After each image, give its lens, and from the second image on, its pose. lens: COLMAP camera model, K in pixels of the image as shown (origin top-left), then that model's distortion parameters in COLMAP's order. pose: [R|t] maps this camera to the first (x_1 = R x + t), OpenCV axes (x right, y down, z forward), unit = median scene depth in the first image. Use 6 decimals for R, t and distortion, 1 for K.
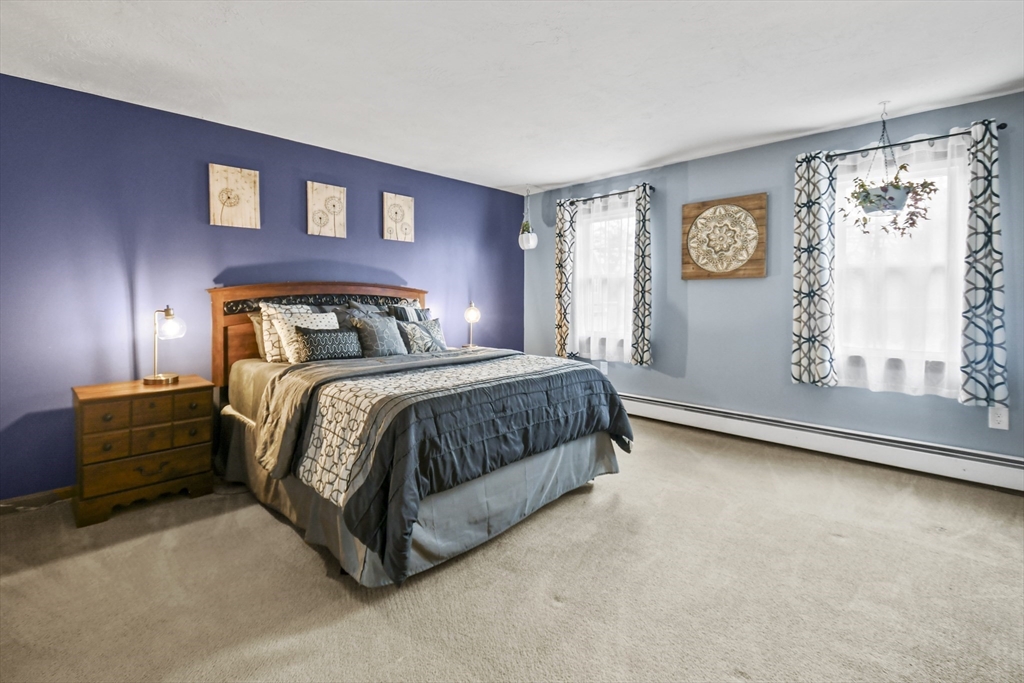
lens RADIAL K [[468.8, 0, 510.6], [0, 468.8, 305.0], [0, 0, 1]] dist [0.024069, -0.013587]
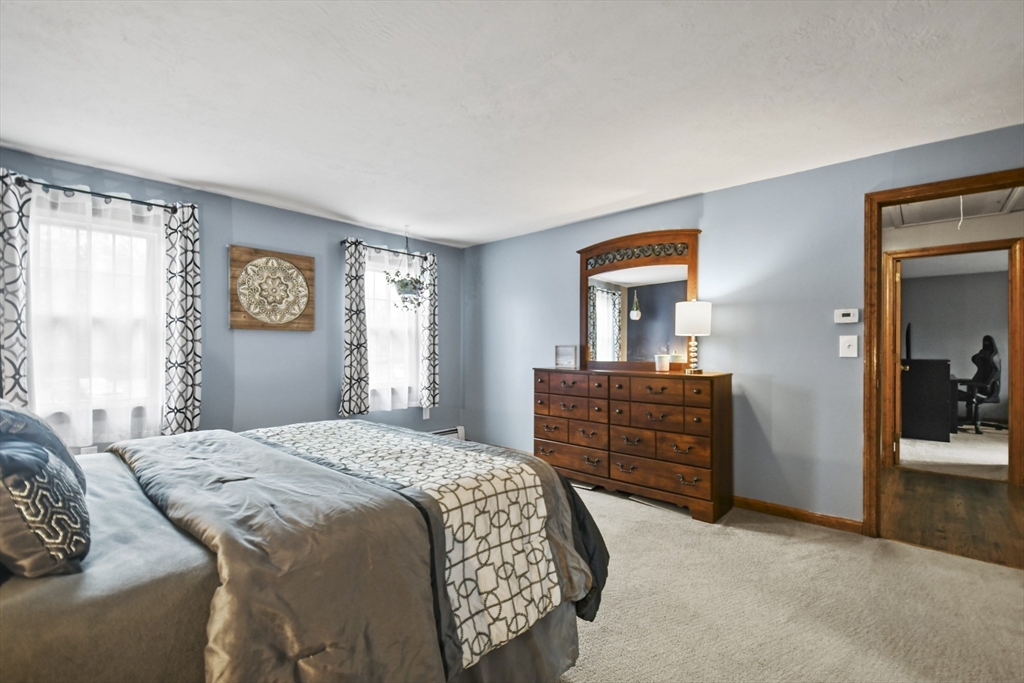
lens RADIAL K [[447.3, 0, 504.3], [0, 447.3, 352.8], [0, 0, 1]] dist [0.025719, -0.018428]
pose [[-0.034373, -0.008802, 0.999370, -0.529127], [0.012809, 0.999875, 0.009247, -0.008974], [-0.999327, 0.013119, -0.034256, 0.530935]]
